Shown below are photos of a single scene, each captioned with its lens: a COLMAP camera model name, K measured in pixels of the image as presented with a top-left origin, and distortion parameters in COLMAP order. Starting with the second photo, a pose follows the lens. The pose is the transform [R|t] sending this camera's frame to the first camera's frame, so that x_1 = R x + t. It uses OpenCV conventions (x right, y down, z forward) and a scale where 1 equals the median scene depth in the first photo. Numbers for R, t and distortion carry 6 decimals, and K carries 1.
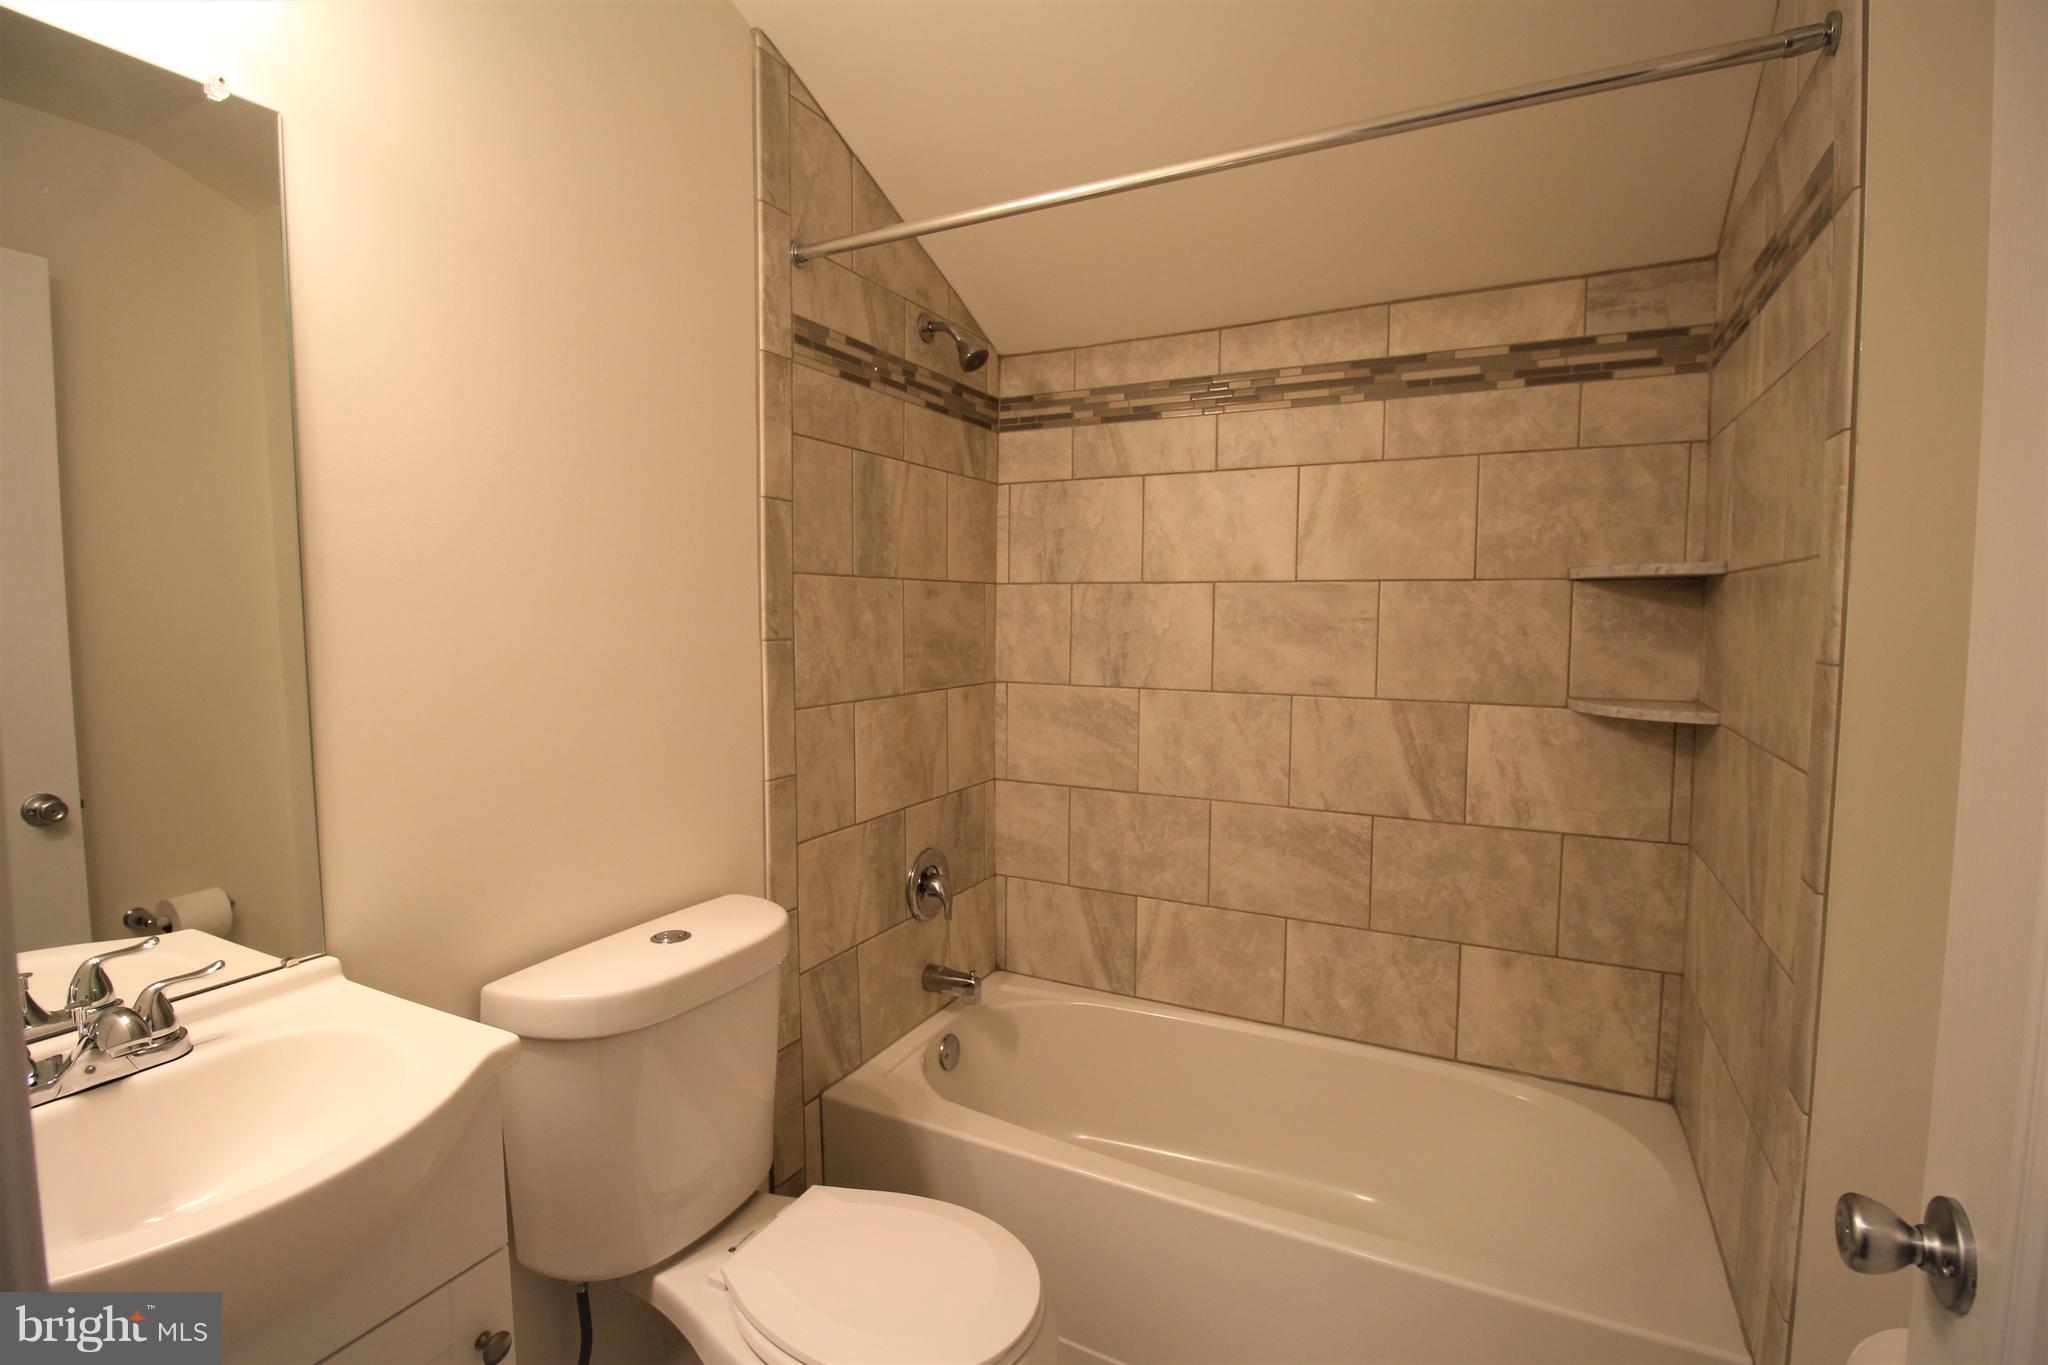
lens RADIAL K [[957.4, 0, 1026.7], [0, 957.4, 674.6], [0, 0, 1]] dist [0.000855, -0.009201]
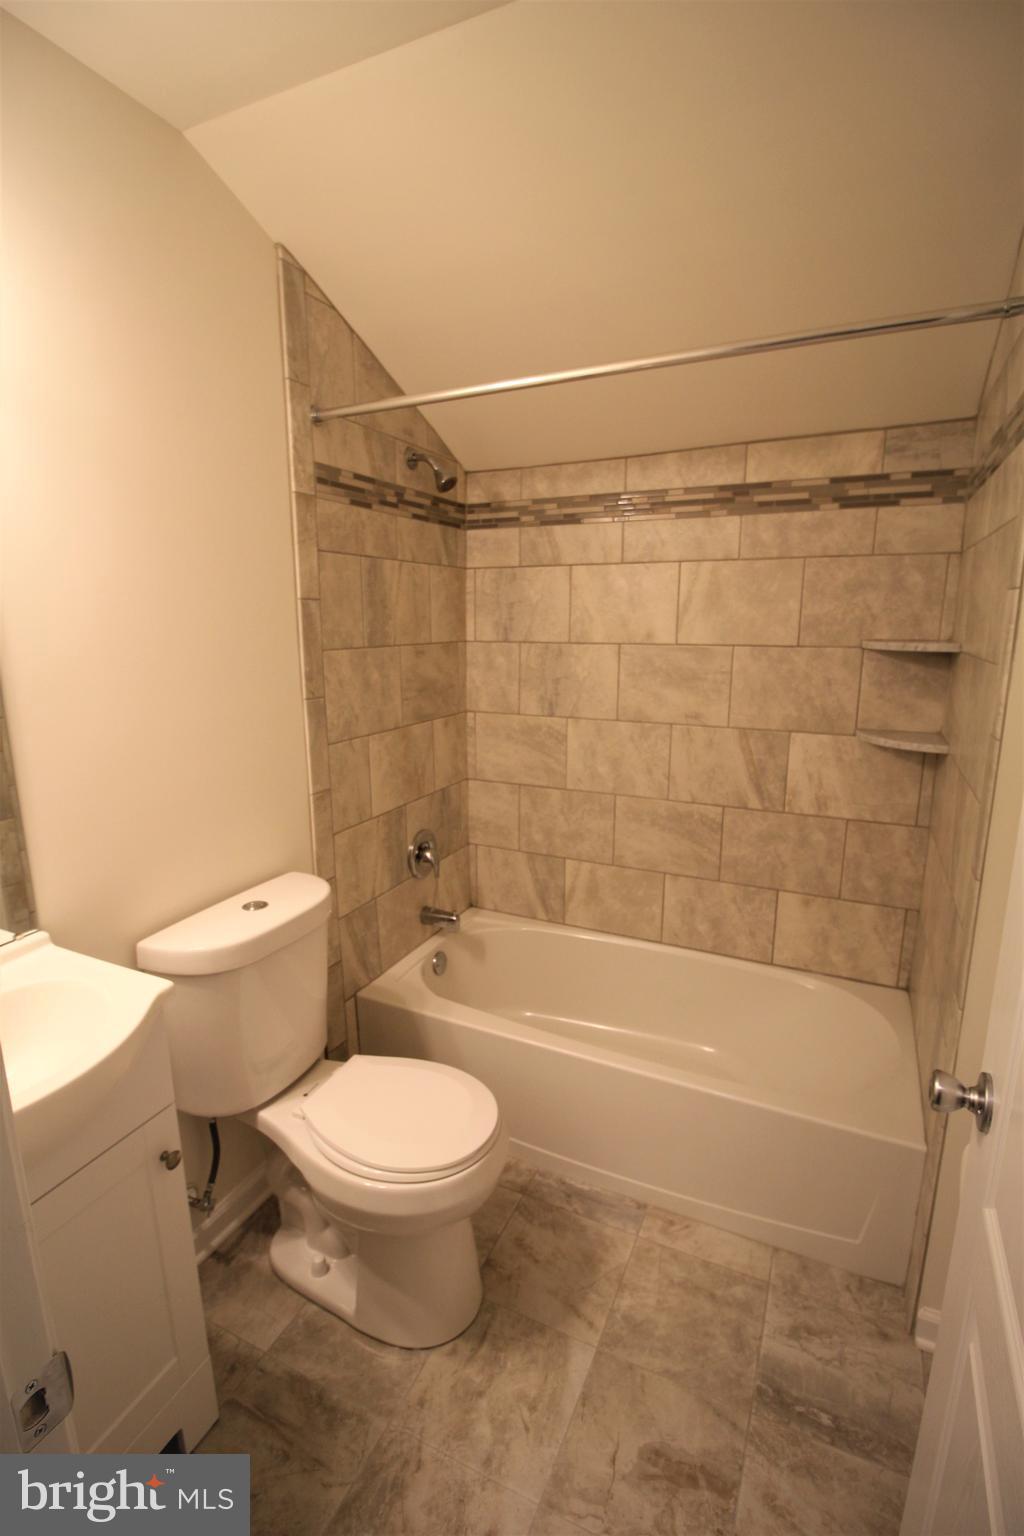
lens RADIAL K [[716.2, 0, 512.0], [0, 716.2, 768.0], [0, 0, 1]] dist [0.000020, -0.000228]
pose [[0.999617, -0.010800, 0.025486, 0.008119], [0.007208, 0.990539, 0.137044, -0.067109], [-0.026725, -0.136808, 0.990237, -0.078950]]
